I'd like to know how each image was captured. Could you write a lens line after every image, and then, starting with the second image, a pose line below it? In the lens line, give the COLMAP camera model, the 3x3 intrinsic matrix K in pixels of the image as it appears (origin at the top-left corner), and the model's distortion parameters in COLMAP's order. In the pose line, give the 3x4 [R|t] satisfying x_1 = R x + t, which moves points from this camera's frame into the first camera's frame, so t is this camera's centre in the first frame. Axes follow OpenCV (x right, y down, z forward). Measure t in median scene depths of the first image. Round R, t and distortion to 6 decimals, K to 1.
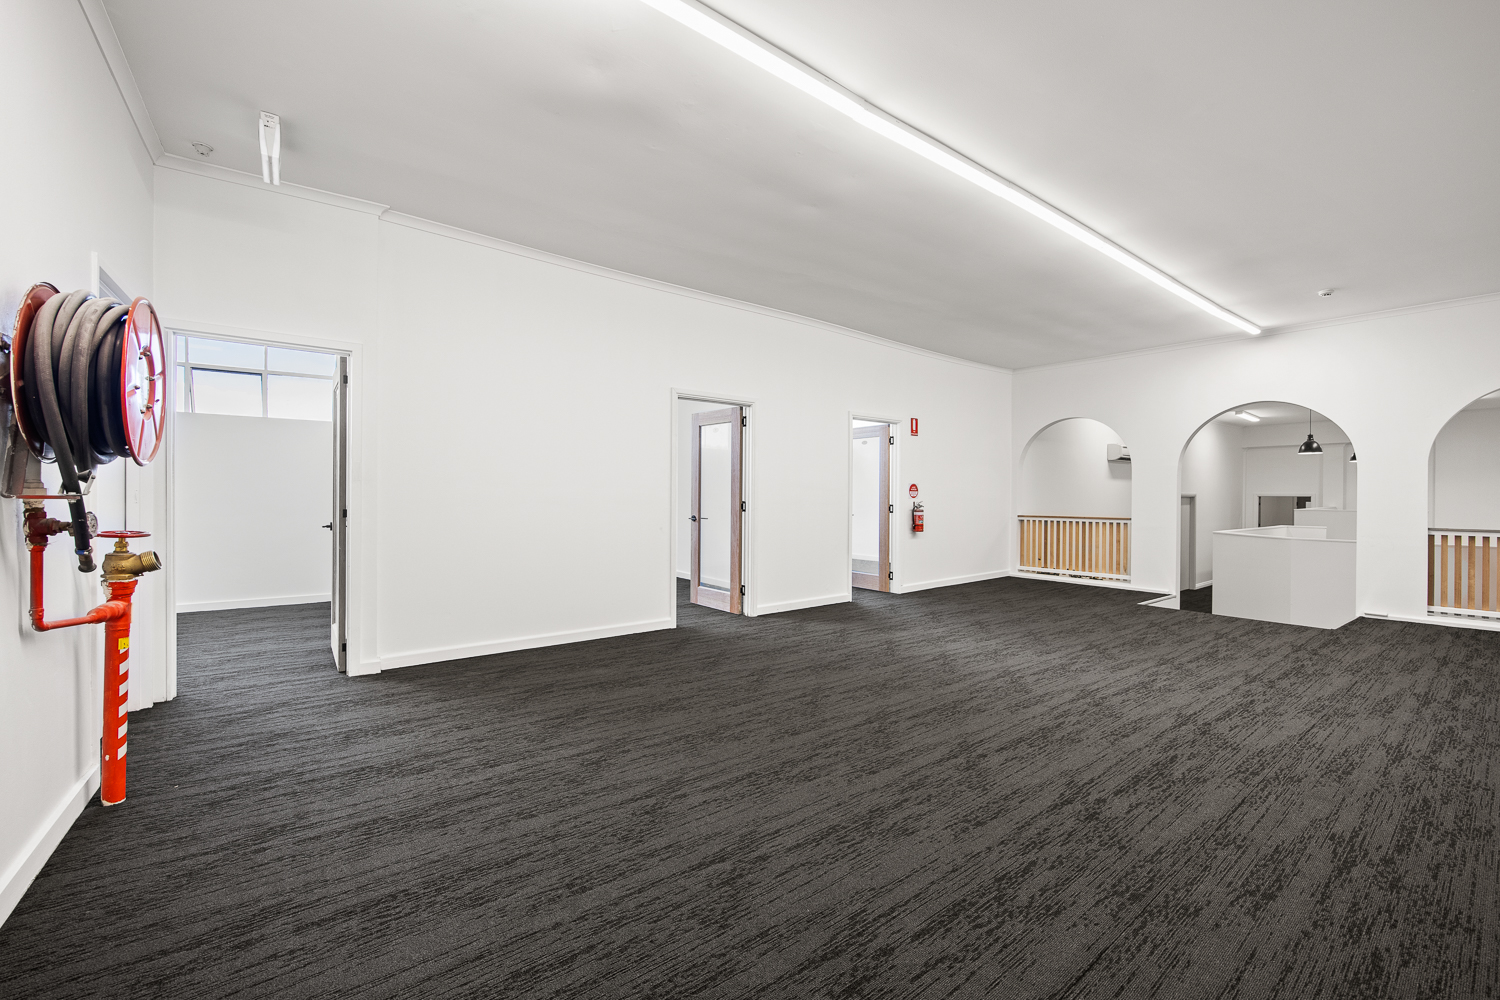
lens RADIAL K [[603.3, 0, 744.7], [0, 603.3, 459.2], [0, 0, 1]] dist [-0.006046, 0.000726]
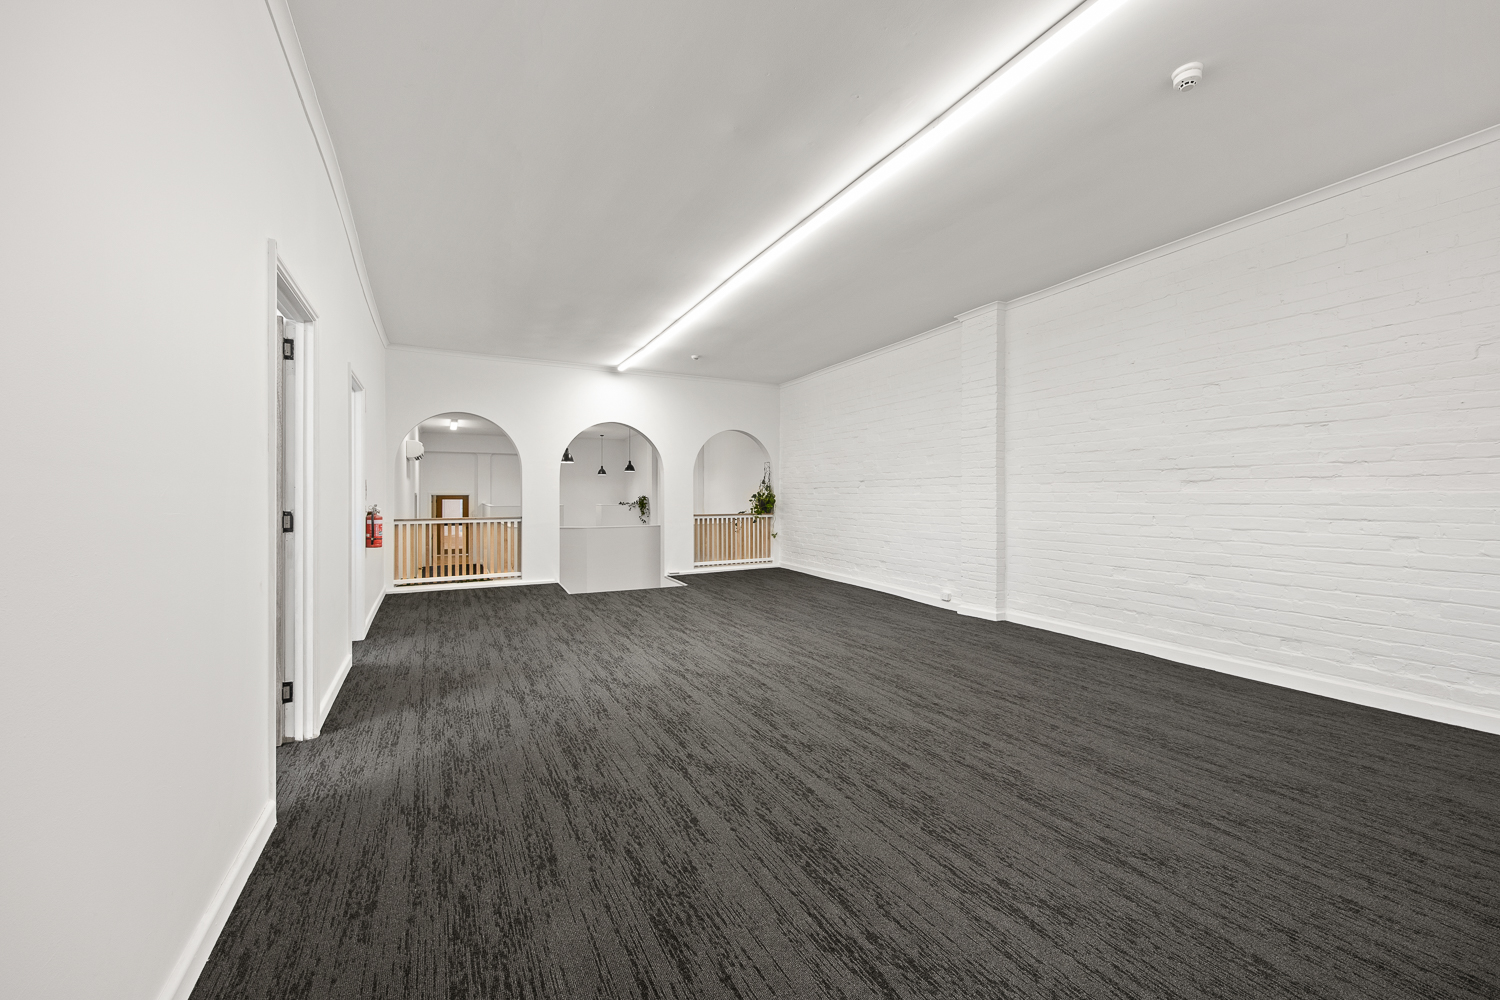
lens RADIAL K [[603.3, 0, 751.8], [0, 603.3, 495.0], [0, 0, 1]] dist [-0.006046, 0.000726]
pose [[0.166037, -0.004755, 0.986108, -0.437227], [-0.056603, 0.998294, 0.014344, 0.028919], [-0.984494, -0.058198, 0.165484, 0.575943]]
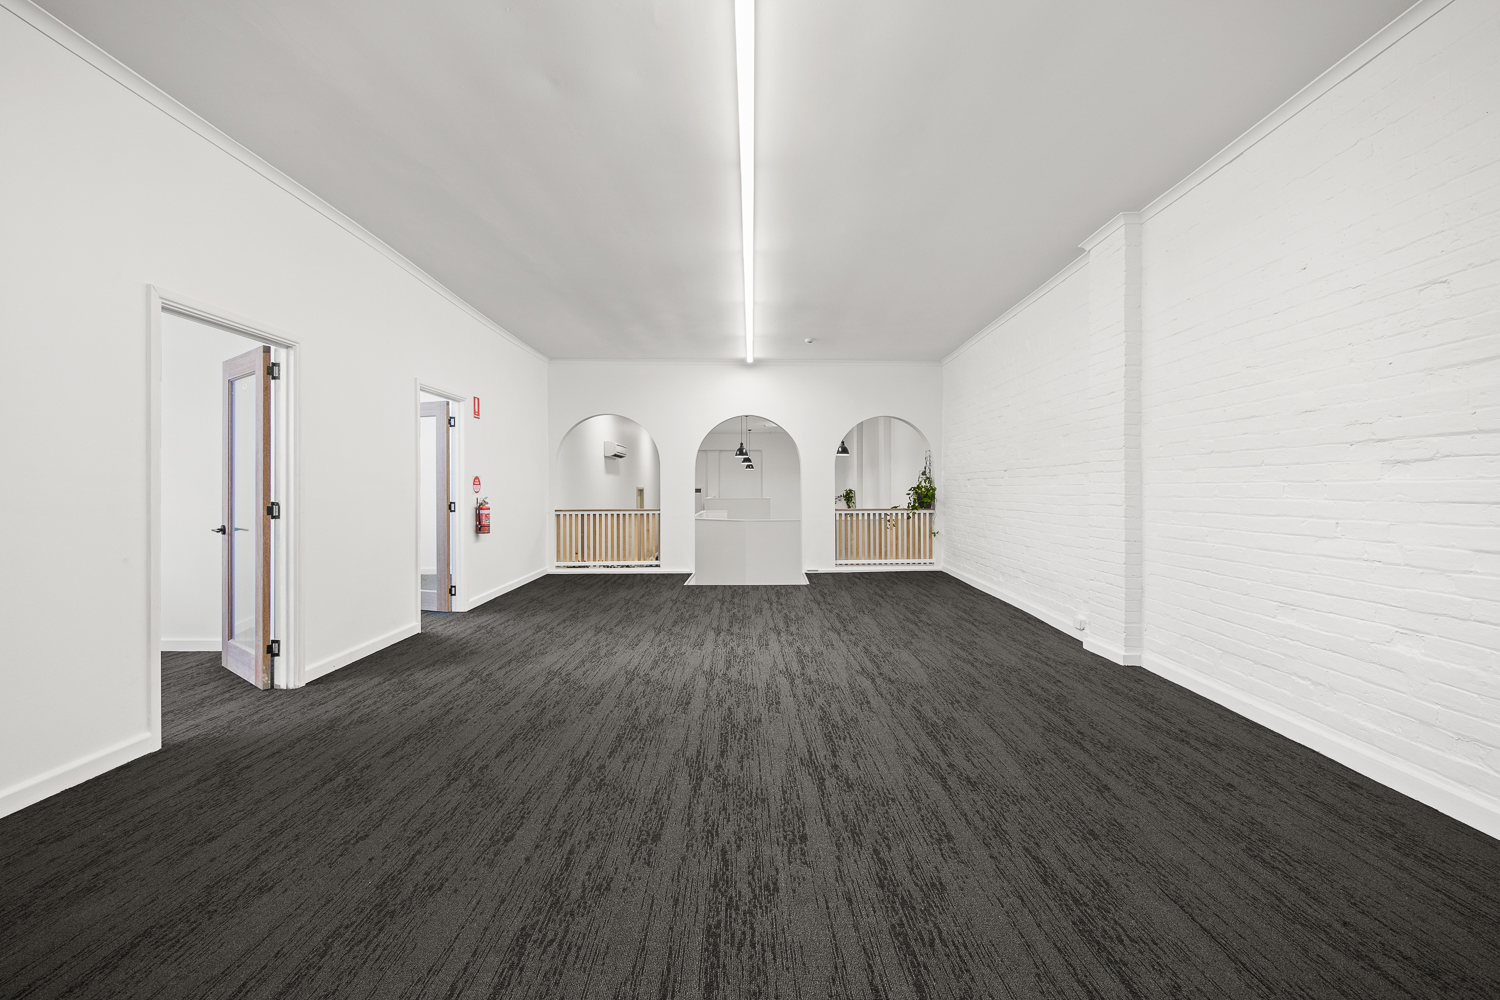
lens RADIAL K [[603.3, 0, 747.0], [0, 603.3, 489.4], [0, 0, 1]] dist [-0.006046, 0.000726]
pose [[0.596218, -0.007939, 0.802784, -0.213052], [-0.041128, 0.998336, 0.040418, 0.012546], [-0.801769, -0.057115, 0.594899, 0.276061]]
